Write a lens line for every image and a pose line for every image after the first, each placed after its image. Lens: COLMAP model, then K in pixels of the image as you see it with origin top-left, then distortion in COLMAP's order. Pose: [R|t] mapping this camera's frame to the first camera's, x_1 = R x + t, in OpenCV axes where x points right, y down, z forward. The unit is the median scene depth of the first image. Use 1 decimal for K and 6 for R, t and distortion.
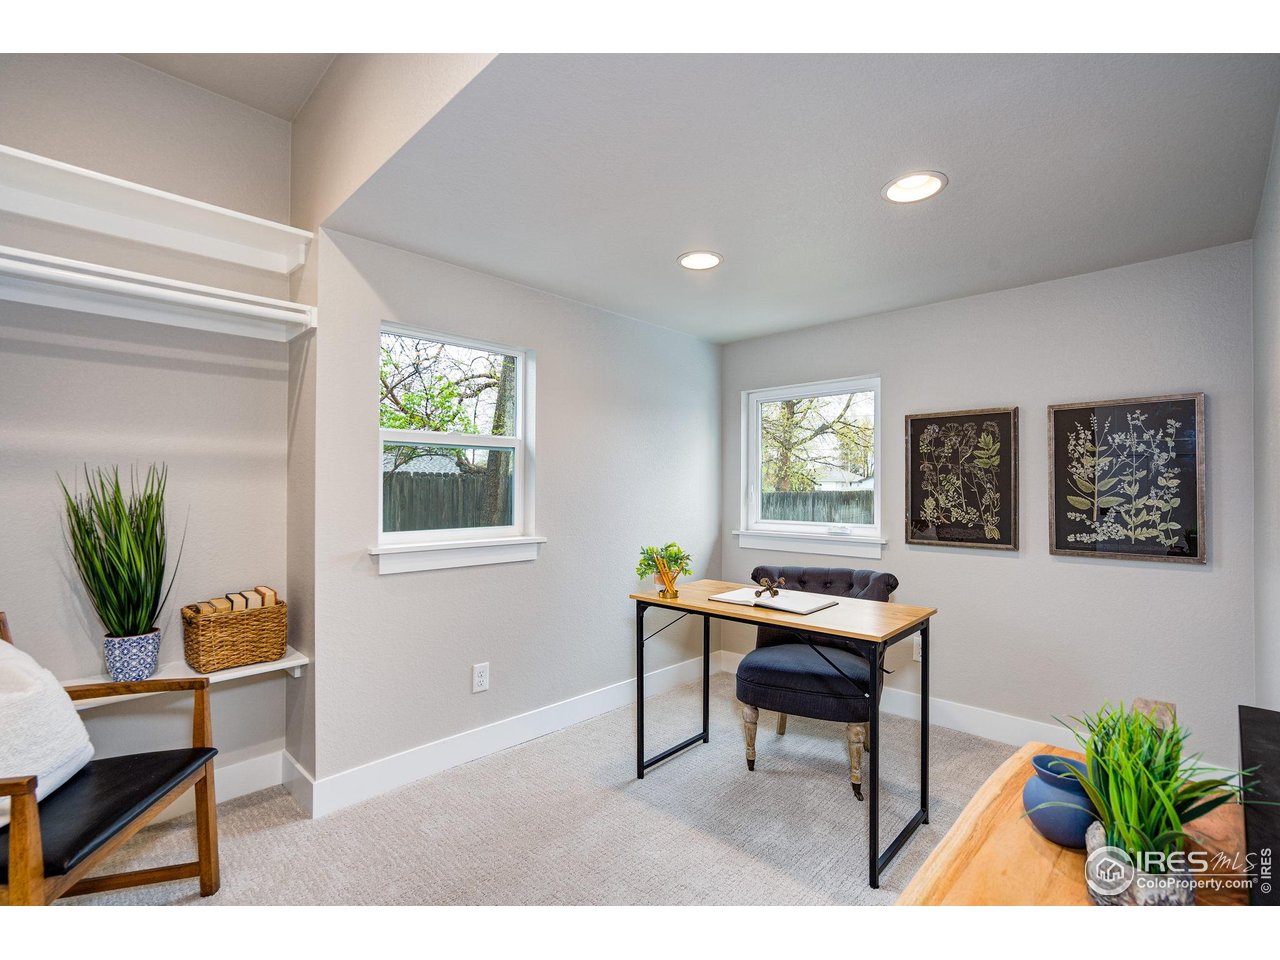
lens RADIAL K [[587.5, 0, 641.0], [0, 587.5, 481.4], [0, 0, 1]] dist [-0.023367, -0.000004]
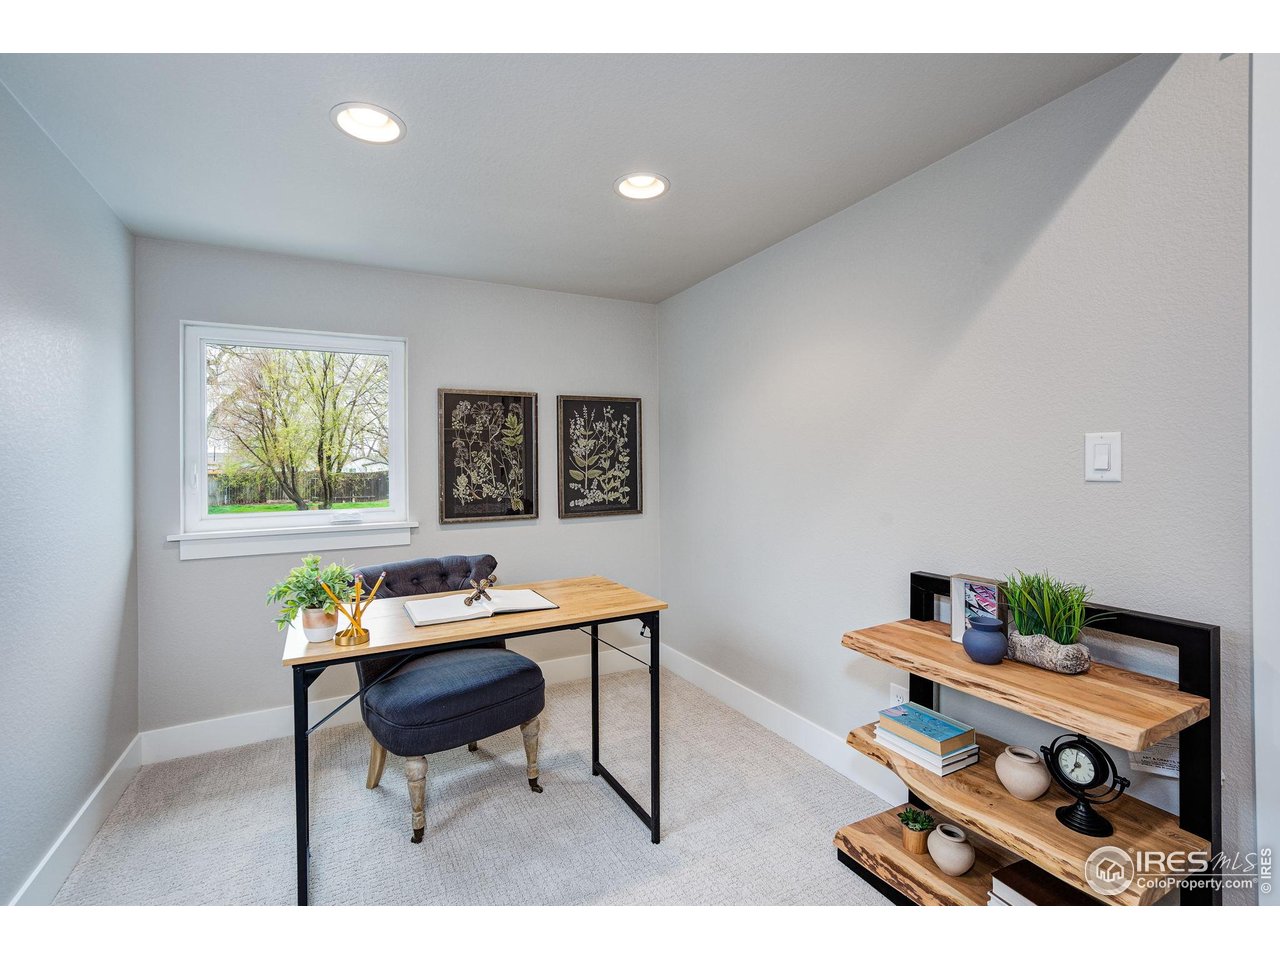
lens RADIAL K [[587.5, 0, 631.9], [0, 587.5, 460.7], [0, 0, 1]] dist [-0.023367, -0.000004]
pose [[0.314007, -0.001815, 0.949419, -0.414445], [0.003443, 0.999994, 0.000773, 0.004962], [-0.949414, 0.003026, 0.314011, 0.484406]]
